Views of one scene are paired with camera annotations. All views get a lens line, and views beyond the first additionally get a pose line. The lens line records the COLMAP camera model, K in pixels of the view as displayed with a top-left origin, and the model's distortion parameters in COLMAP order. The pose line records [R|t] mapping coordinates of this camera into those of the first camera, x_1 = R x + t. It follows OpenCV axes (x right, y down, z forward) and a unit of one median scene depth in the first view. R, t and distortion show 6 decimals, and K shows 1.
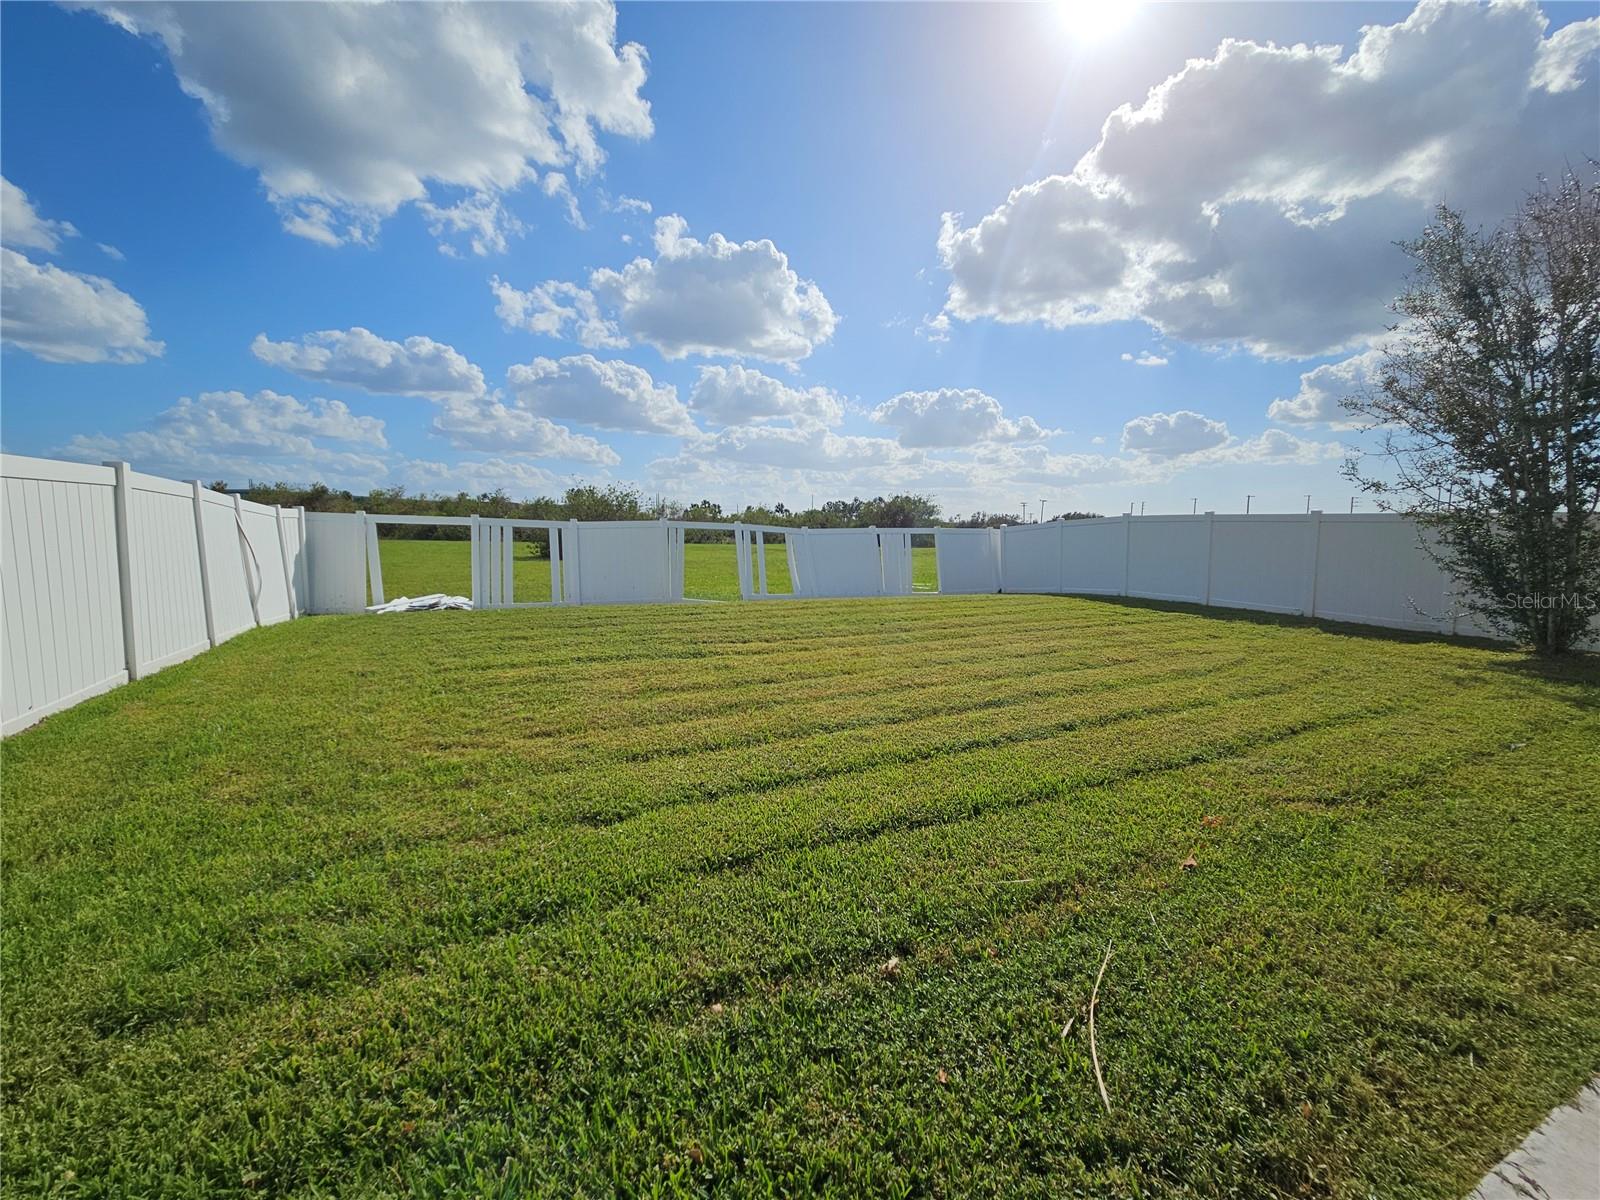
lens RADIAL K [[656.3, 0, 800.5], [0, 656.3, 595.6], [0, 0, 1]] dist [-0.003327, 0.001124]
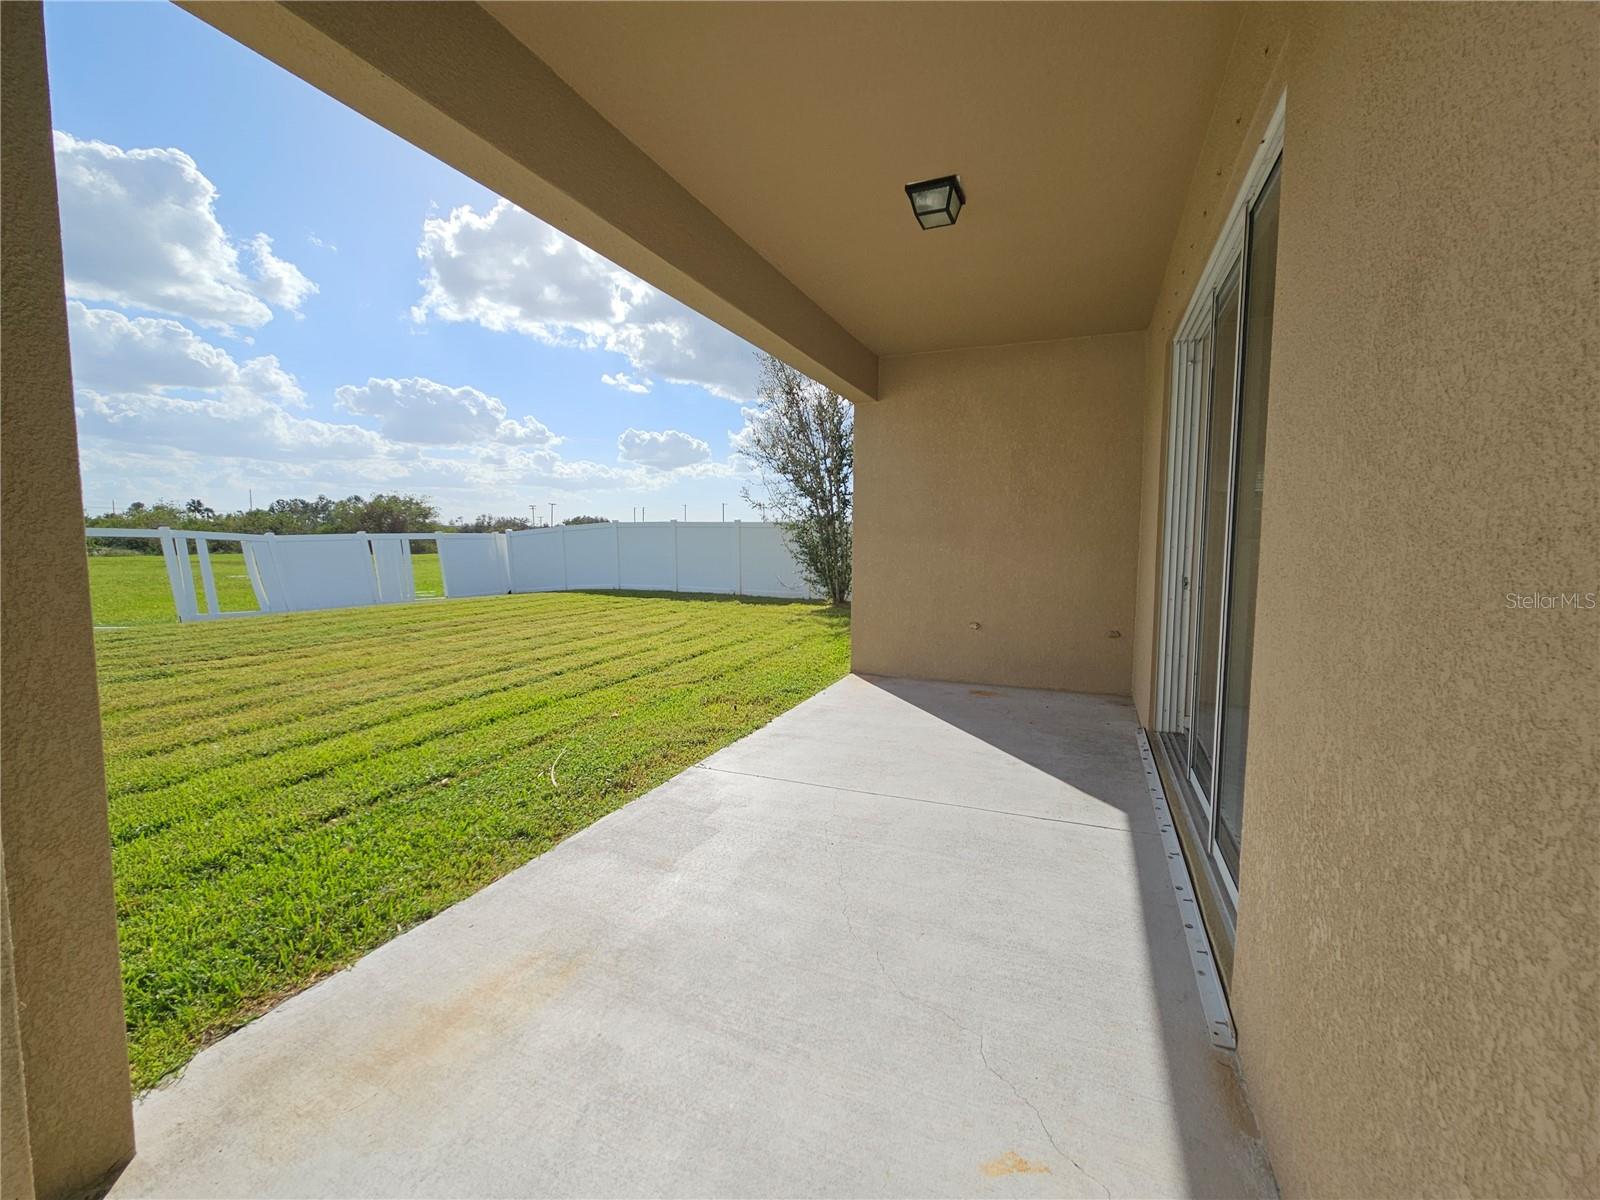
lens RADIAL K [[656.3, 0, 813.1], [0, 656.3, 601.1], [0, 0, 1]] dist [-0.003327, 0.001124]
pose [[0.748470, -0.073673, 0.659063, -0.047696], [0.071485, 0.996982, 0.030265, 0.016149], [-0.659304, 0.024461, 0.751478, -0.195013]]
